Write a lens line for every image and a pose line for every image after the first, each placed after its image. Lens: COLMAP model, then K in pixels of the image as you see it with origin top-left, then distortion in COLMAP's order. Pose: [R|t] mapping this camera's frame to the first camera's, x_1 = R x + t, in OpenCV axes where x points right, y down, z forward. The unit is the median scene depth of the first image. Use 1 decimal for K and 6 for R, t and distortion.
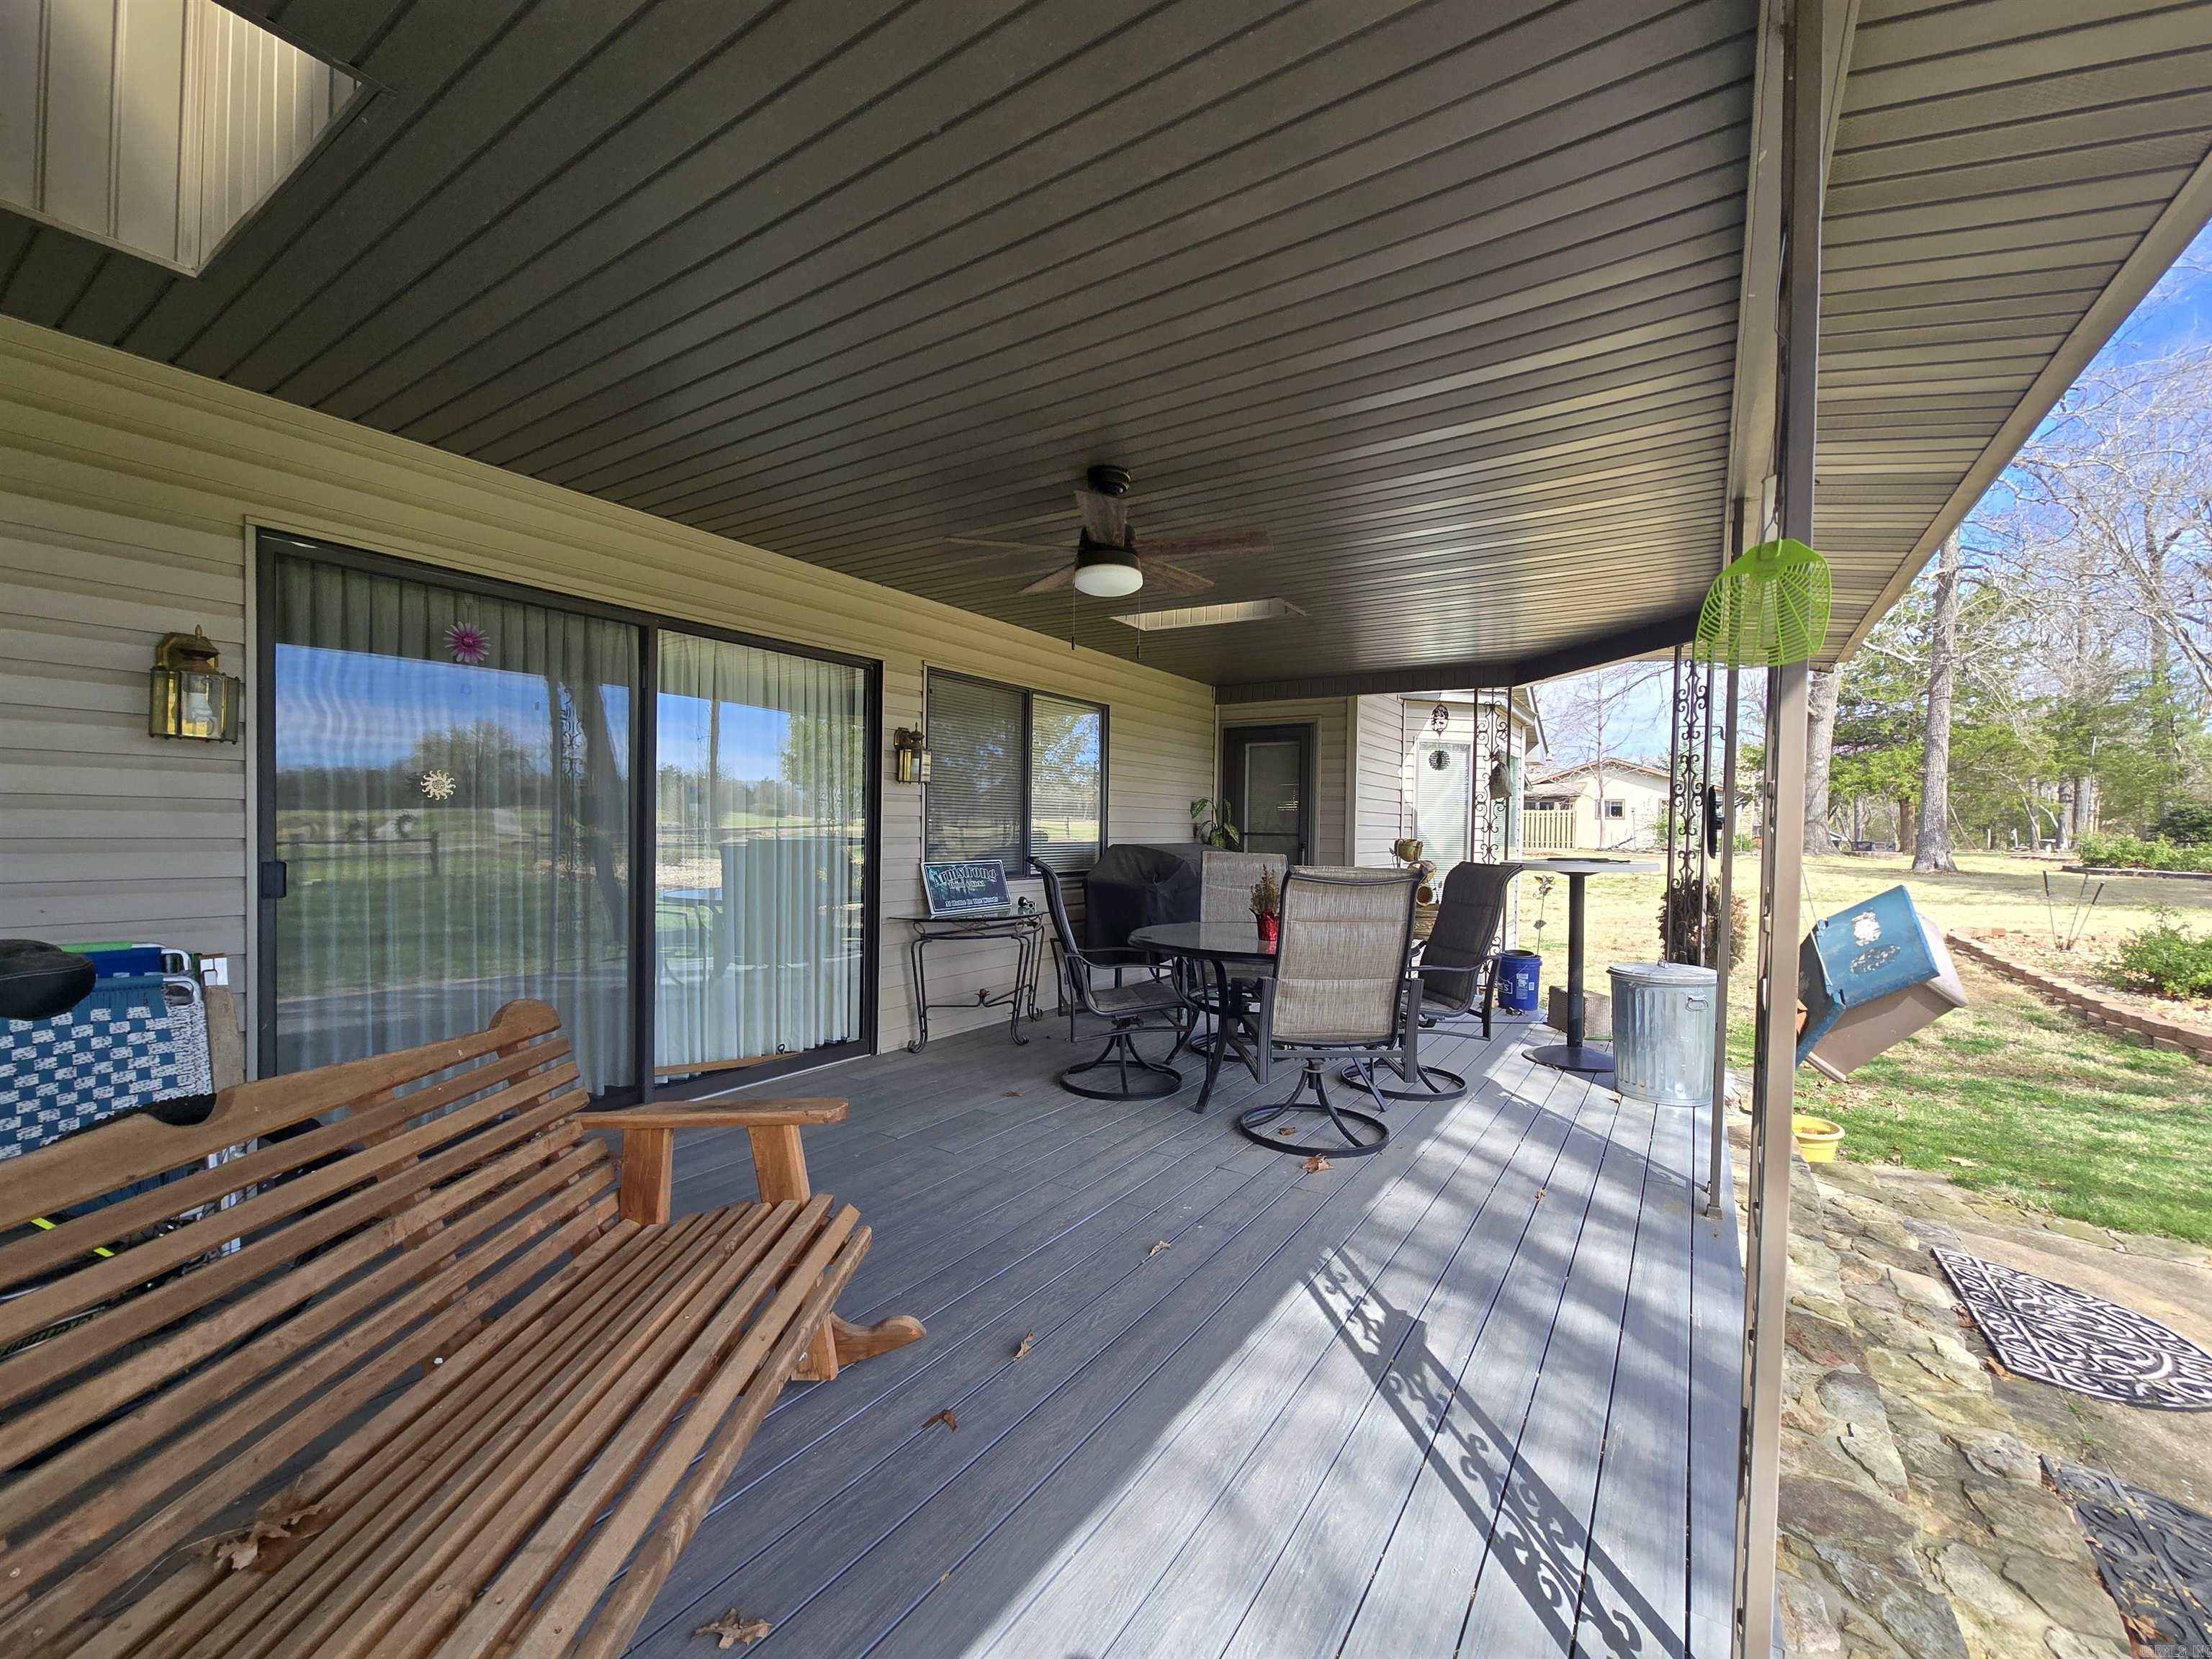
lens RADIAL K [[913.5, 0, 1106.0], [0, 913.5, 829.5], [0, 0, 1]] dist [0.000303, 0.000174]
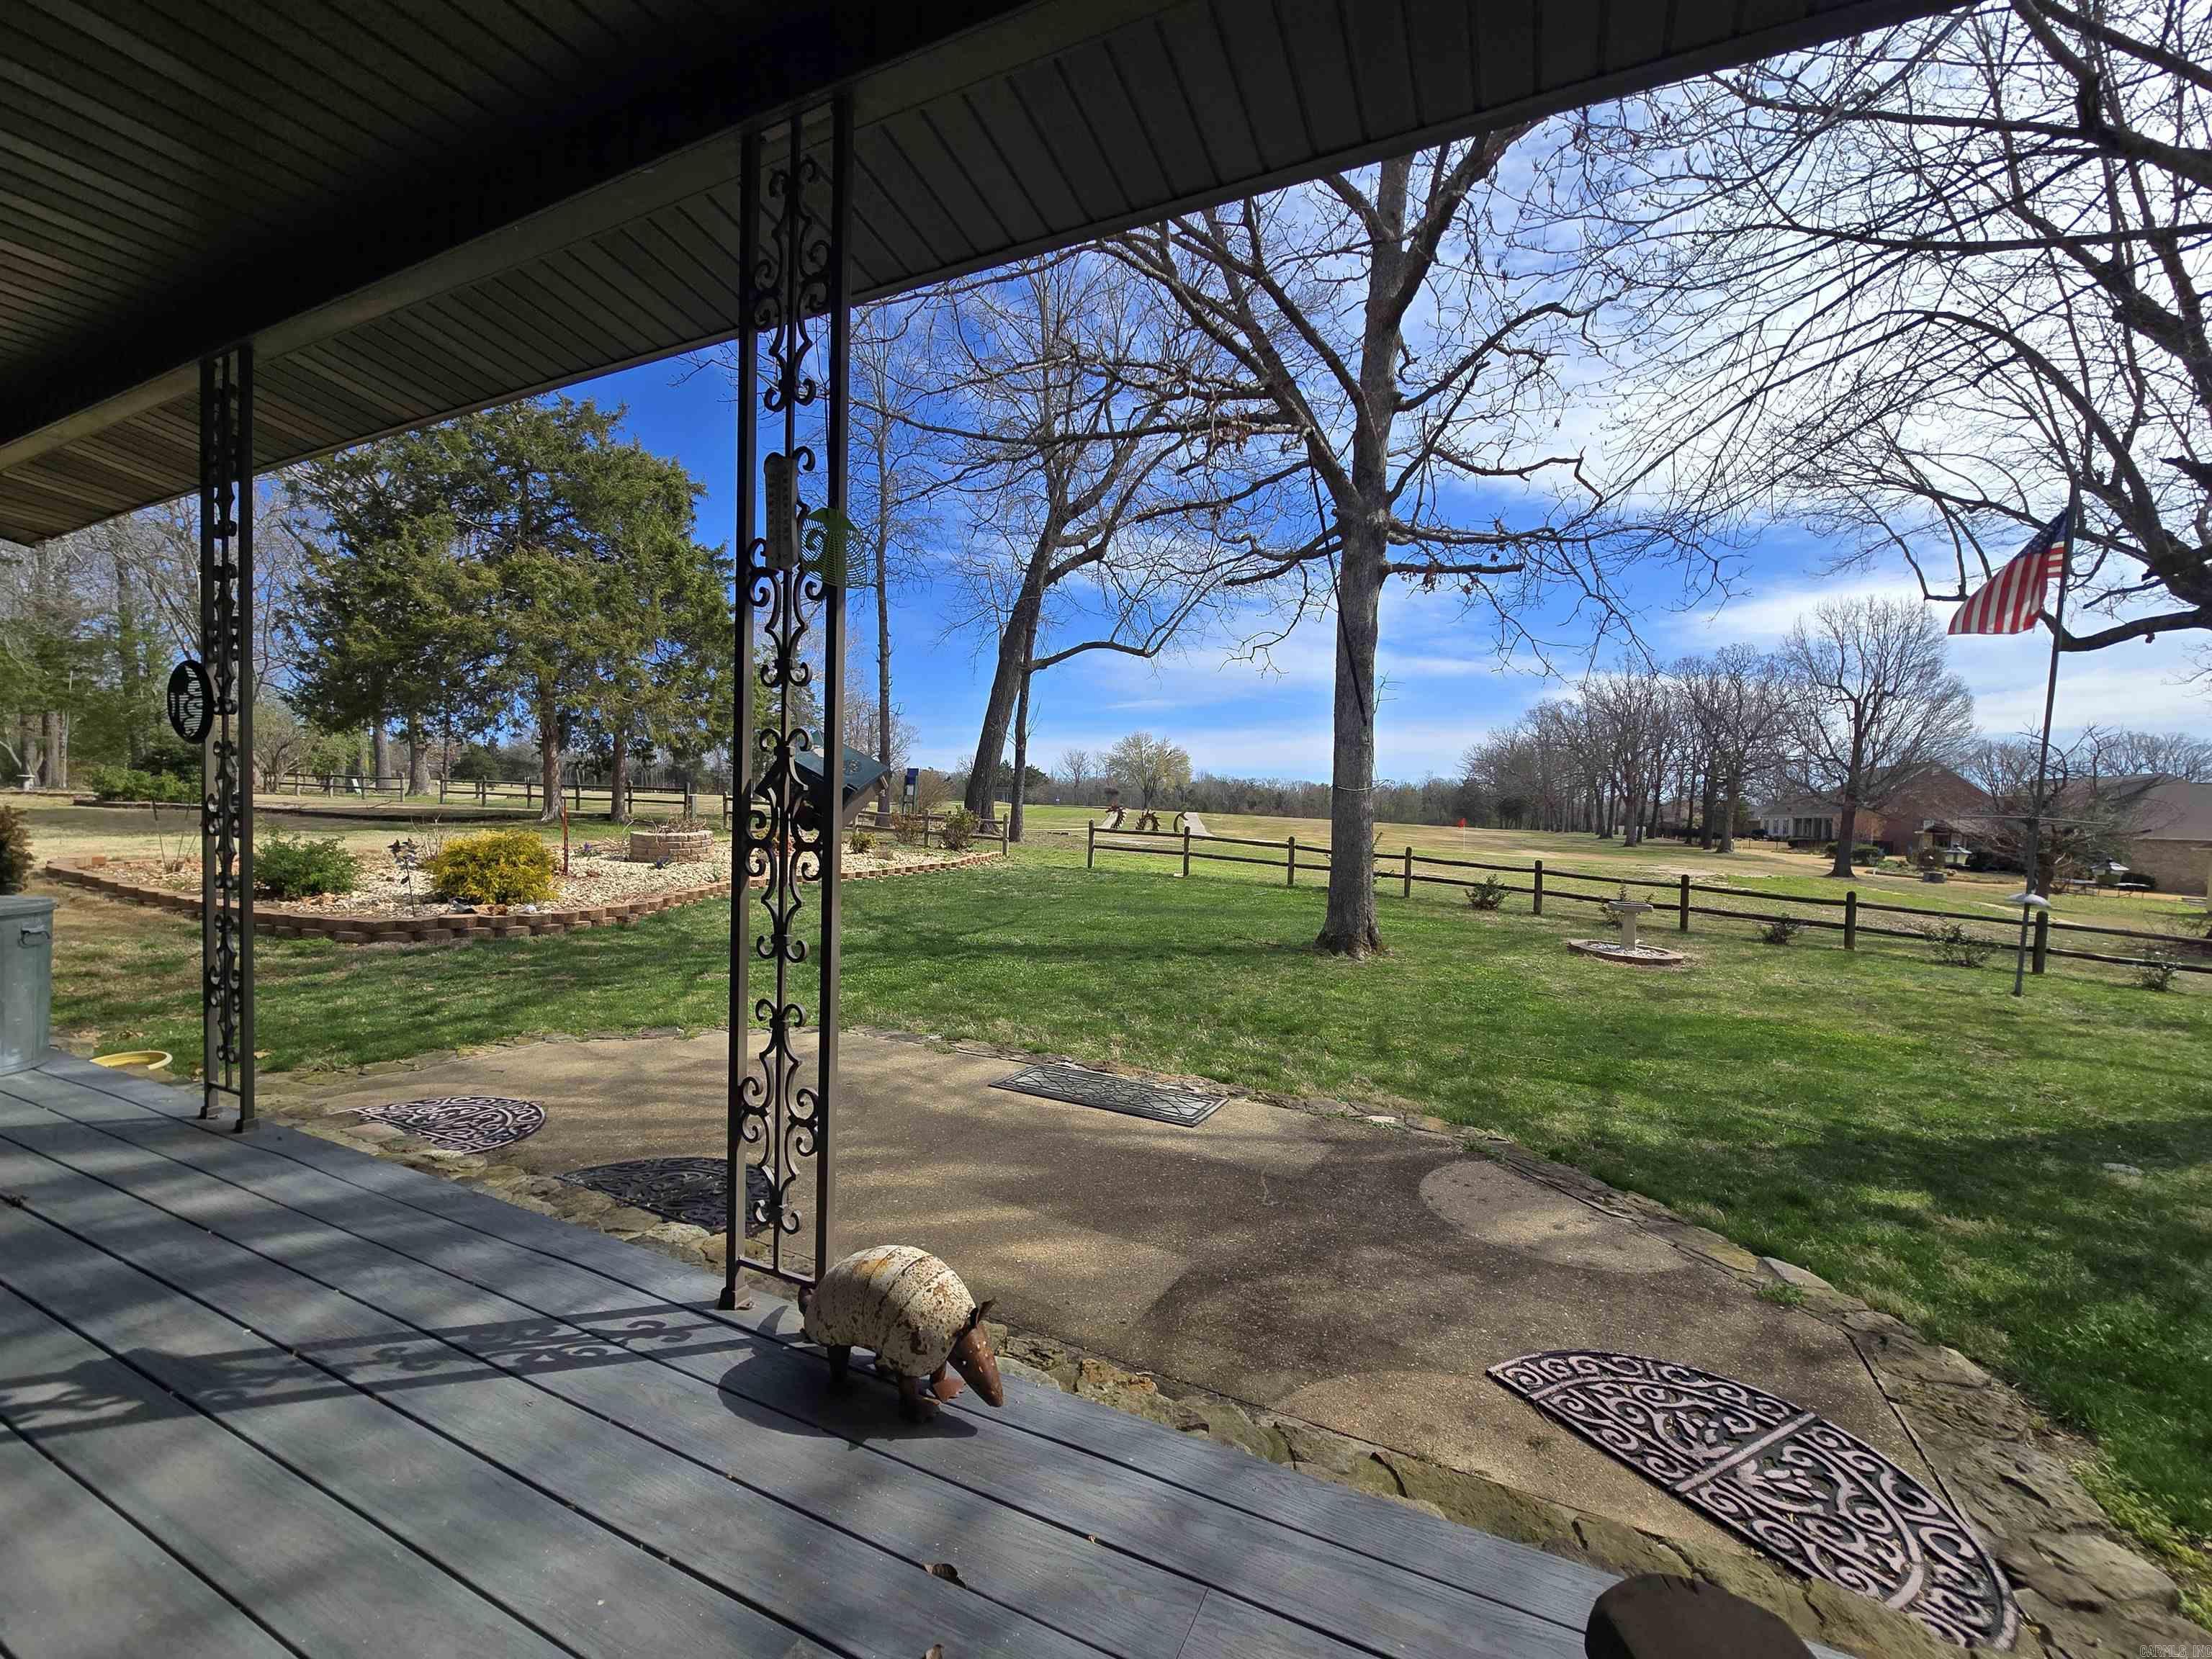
lens RADIAL K [[899.1, 0, 1103.2], [0, 899.1, 848.2], [0, 0, 1]] dist [-0.003600, -0.000174]
pose [[-0.129663, -0.060234, 0.989727, -0.140419], [-0.025740, 0.998021, 0.057367, 0.025581], [-0.991224, -0.018037, -0.130957, 0.109010]]
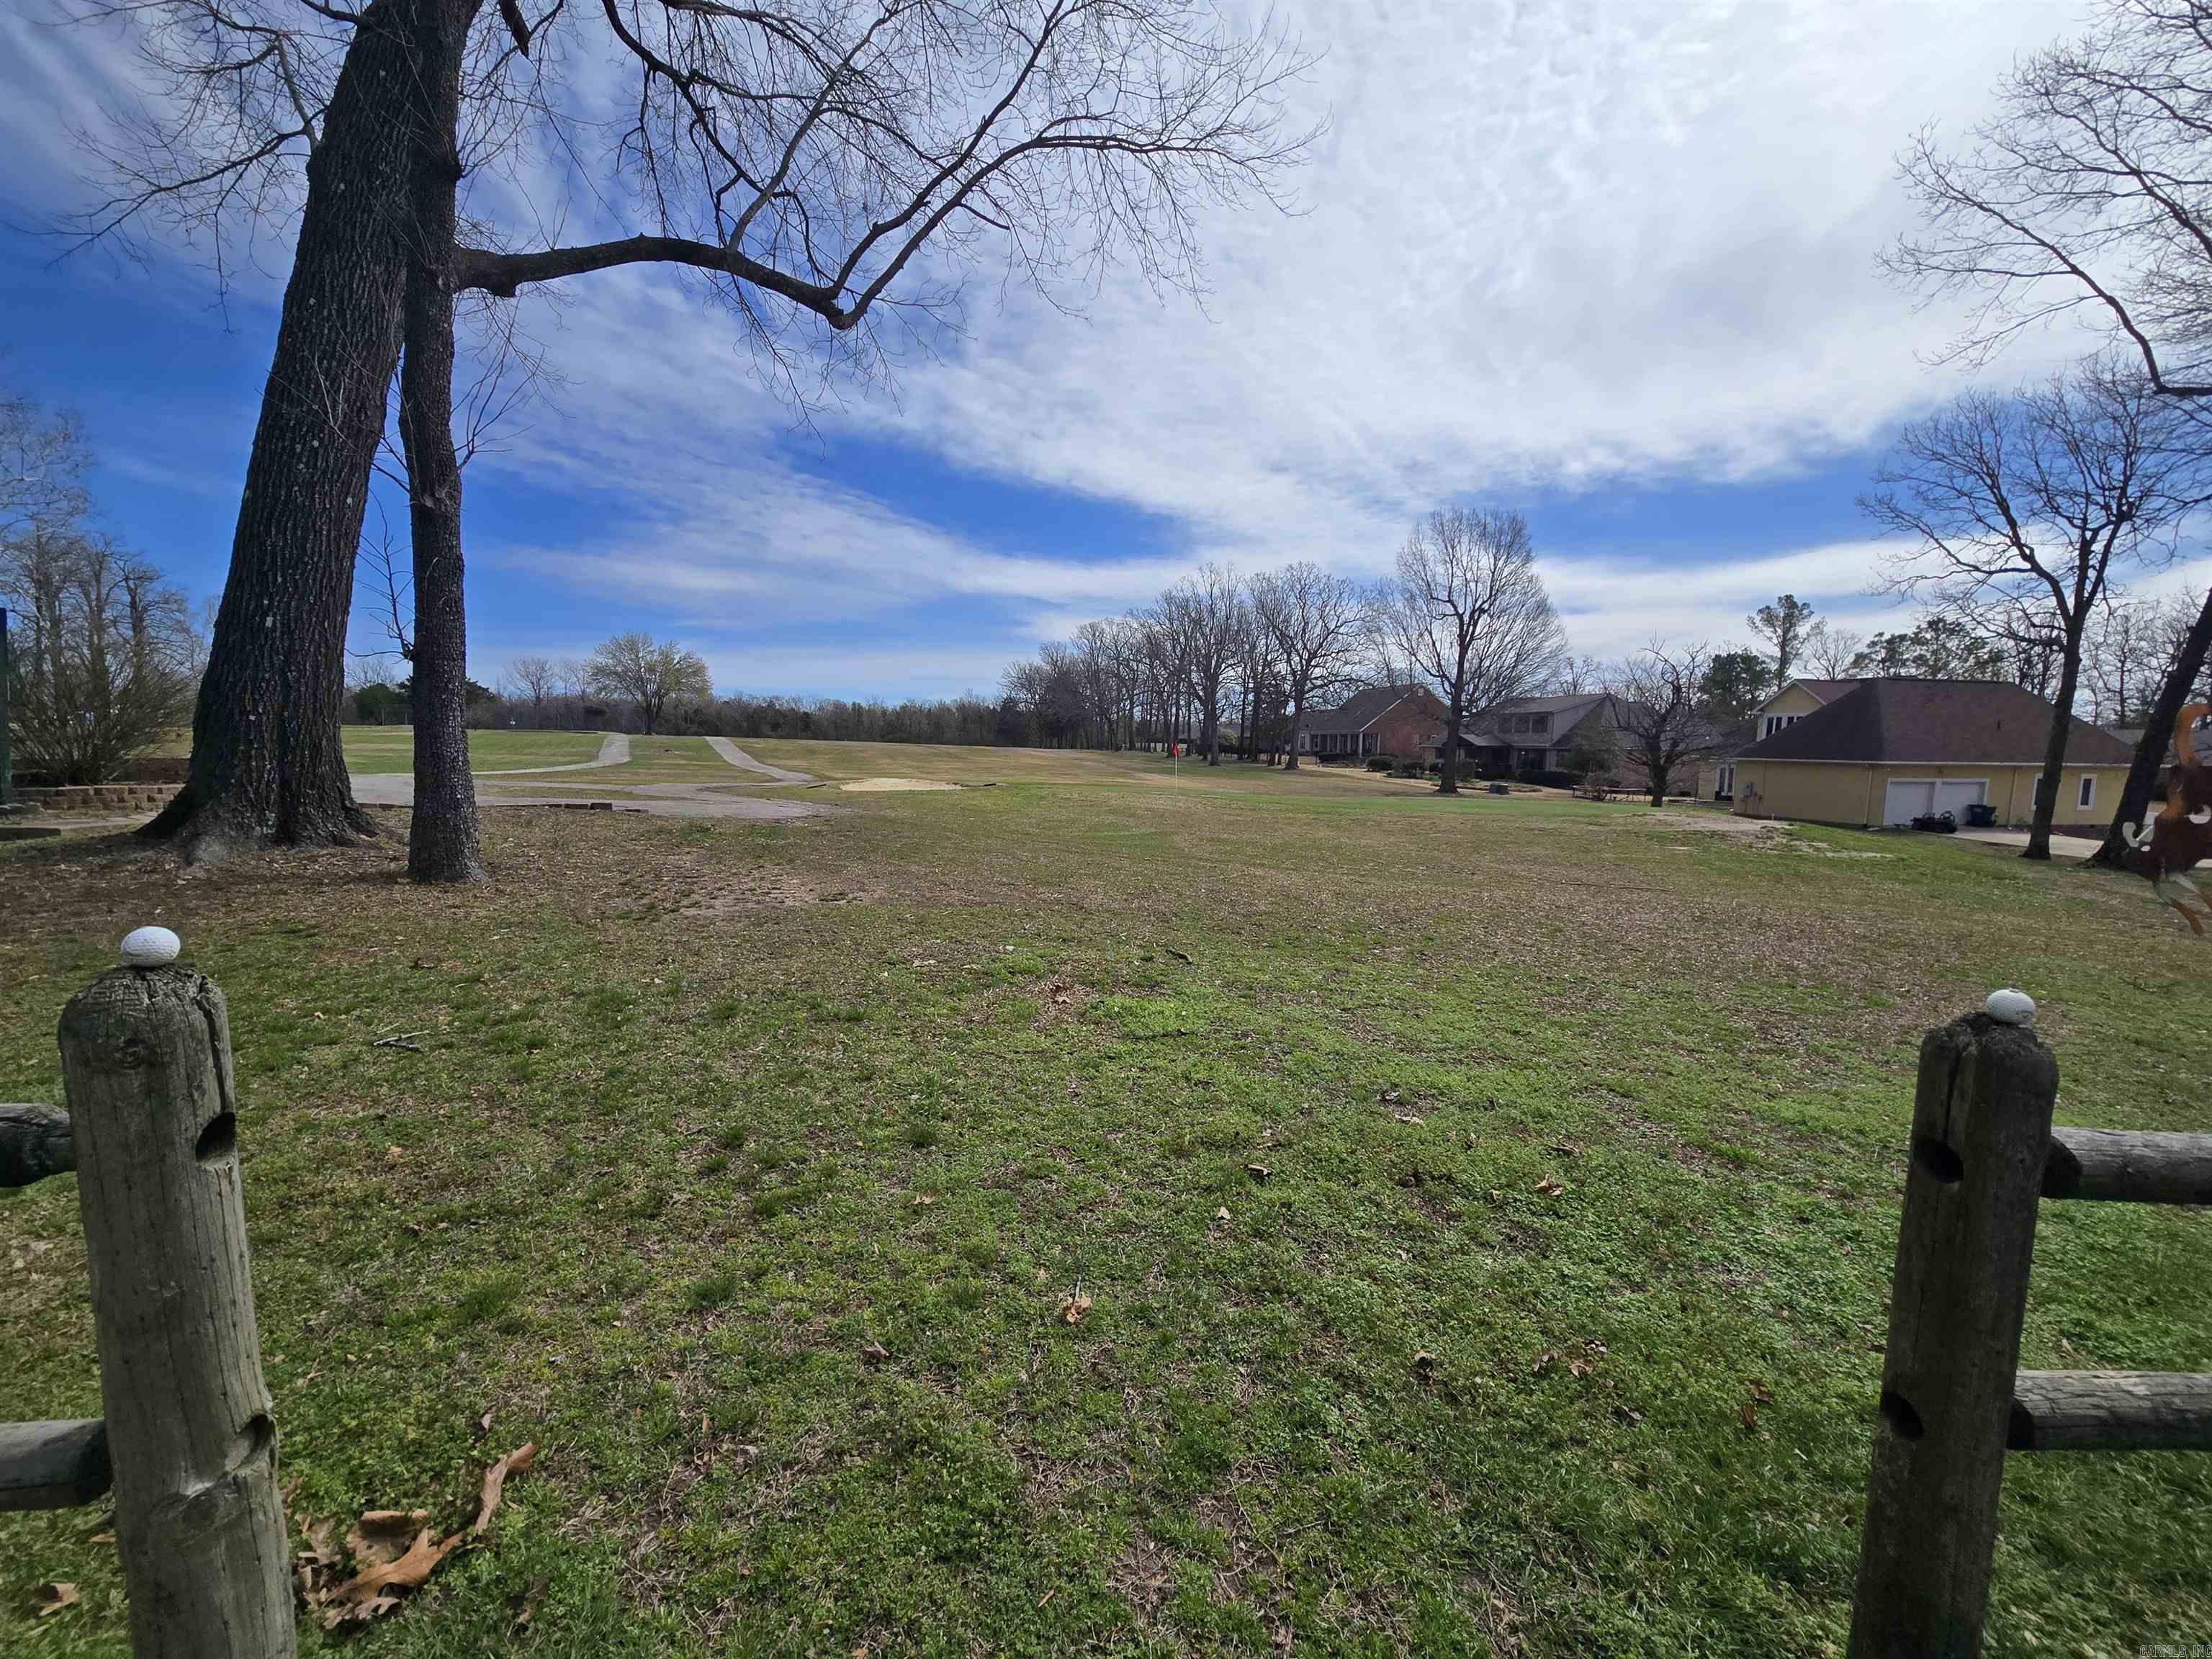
lens RADIAL K [[899.1, 0, 1103.2], [0, 899.1, 848.2], [0, 0, 1]] dist [-0.003600, -0.000174]
pose [[-0.615405, -0.115493, 0.779704, 2.526713], [-0.018673, 0.991065, 0.132063, 0.049995], [-0.787990, 0.066713, -0.612063, 0.013137]]
